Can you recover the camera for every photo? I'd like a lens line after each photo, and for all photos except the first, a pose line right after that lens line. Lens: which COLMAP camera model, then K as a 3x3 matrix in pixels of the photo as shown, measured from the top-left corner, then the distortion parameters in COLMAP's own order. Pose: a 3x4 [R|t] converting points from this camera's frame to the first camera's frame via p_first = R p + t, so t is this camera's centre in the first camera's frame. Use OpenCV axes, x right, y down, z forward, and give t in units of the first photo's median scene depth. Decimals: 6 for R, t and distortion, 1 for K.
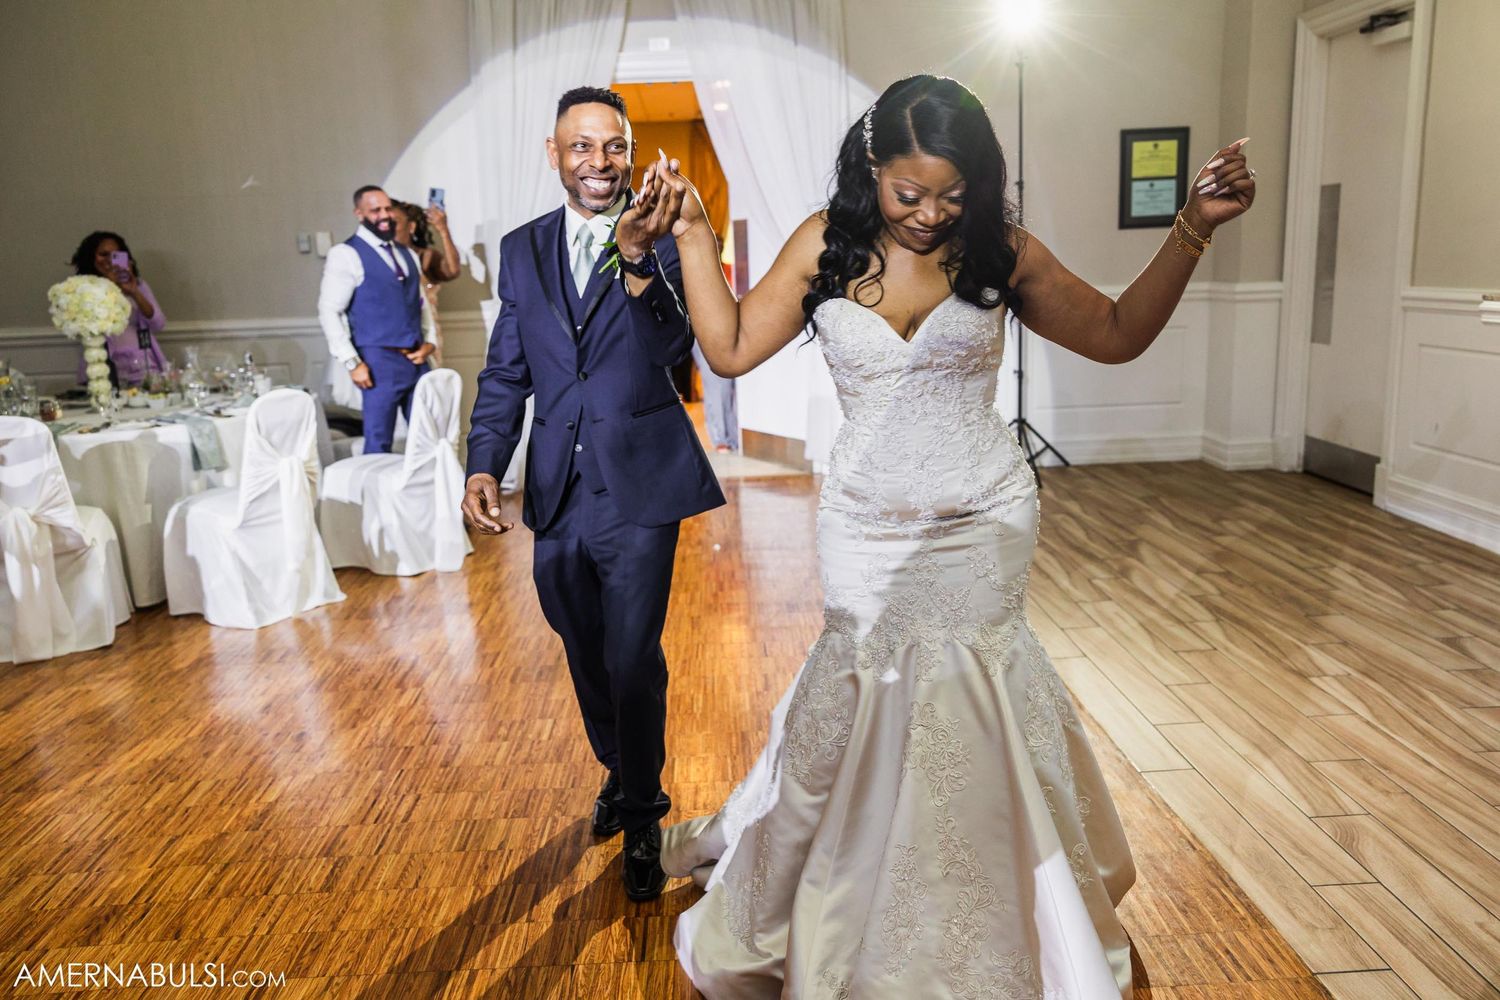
lens RADIAL K [[1151.1, 0, 744.8], [0, 1151.1, 494.4], [0, 0, 1]] dist [0.011509, -0.001188]
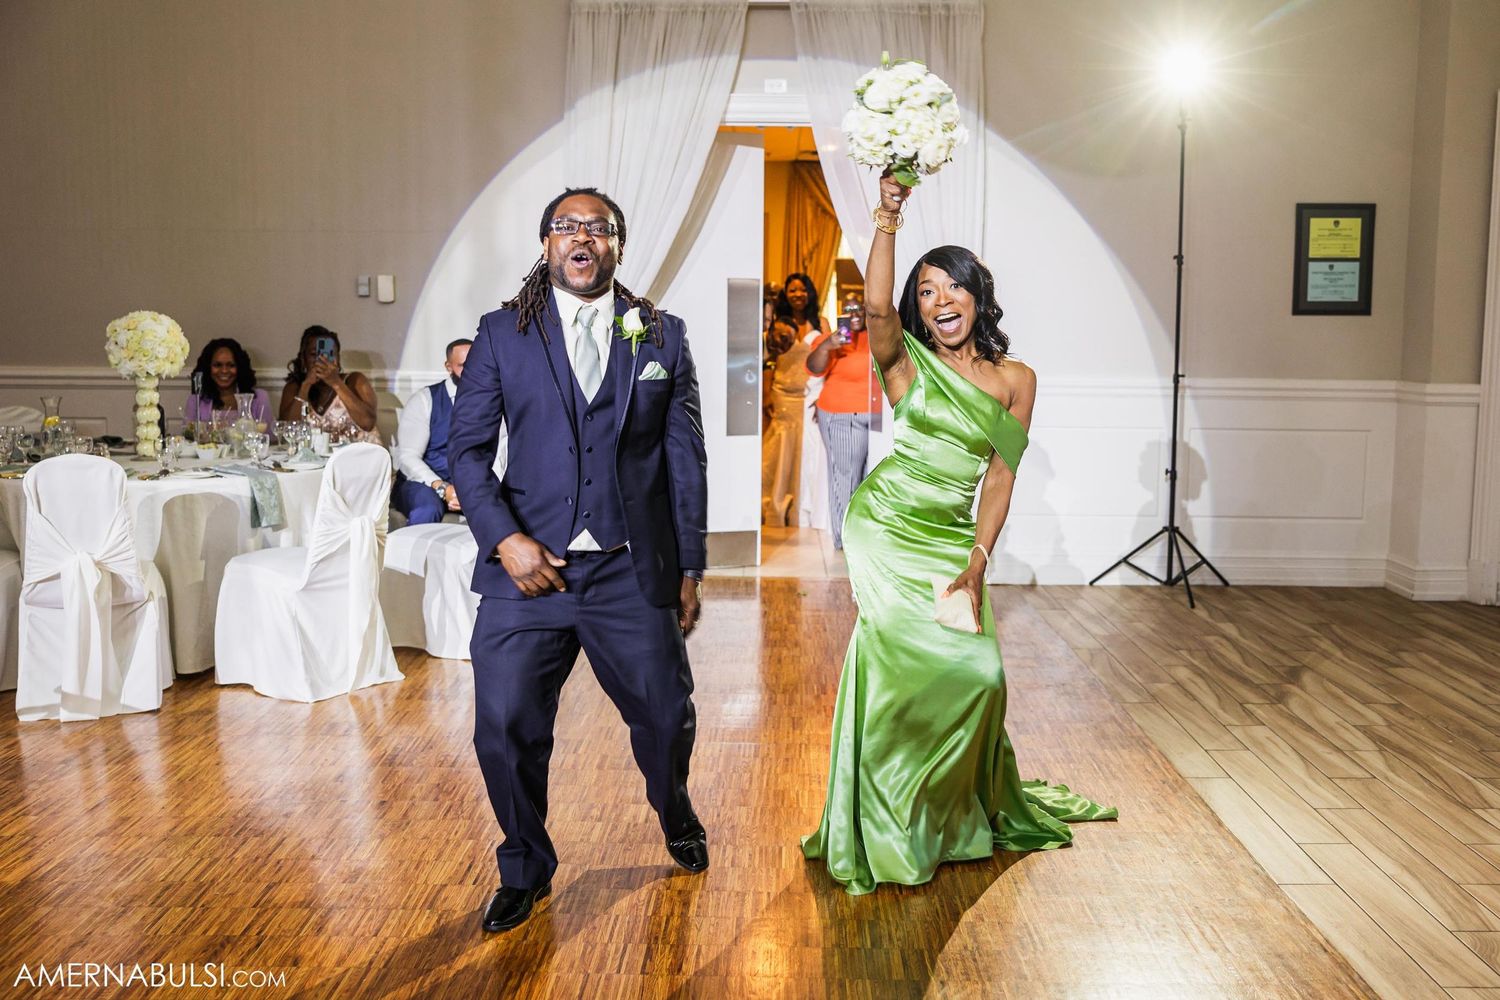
lens RADIAL K [[1477.4, 0, 776.0], [0, 1477.4, 487.7], [0, 0, 1]] dist [-0.023744, 0.000000]
pose [[0.998025, 0.051904, -0.035397, -0.023952], [-0.054962, 0.994266, -0.091731, 0.030796], [0.030433, 0.093495, 0.995154, -0.140905]]
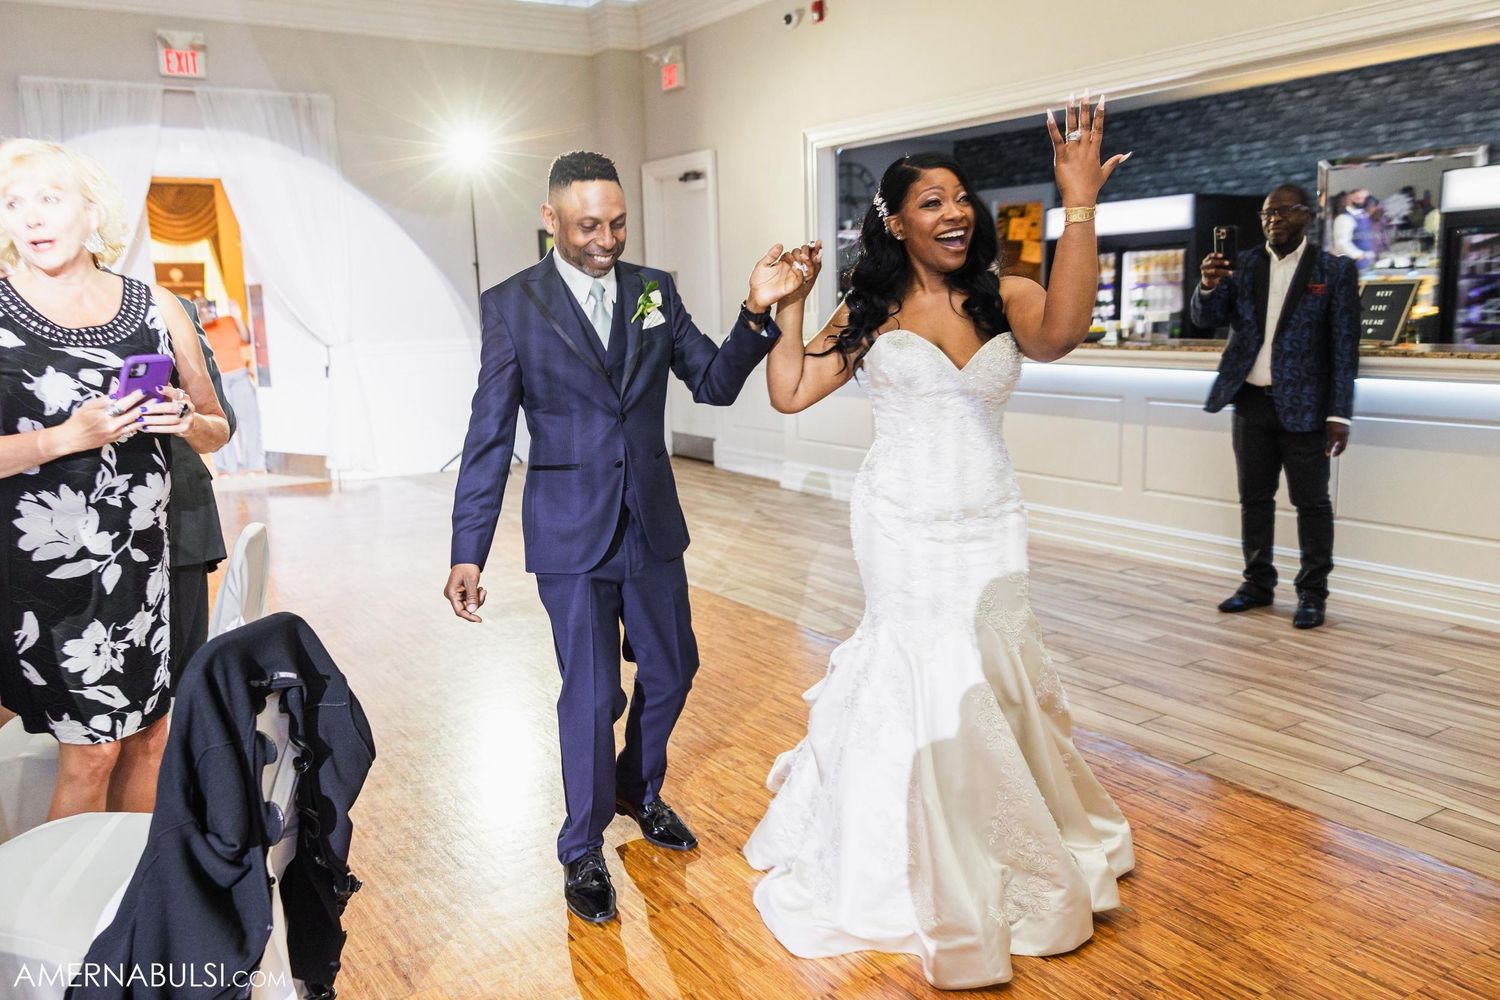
lens RADIAL K [[1151.1, 0, 748.7], [0, 1151.1, 491.3], [0, 0, 1]] dist [0.011509, -0.001188]
pose [[0.858666, -0.073346, 0.507260, -0.295852], [0.100588, 0.994576, -0.026462, 0.112139], [-0.502568, 0.073746, 0.861387, -0.514819]]
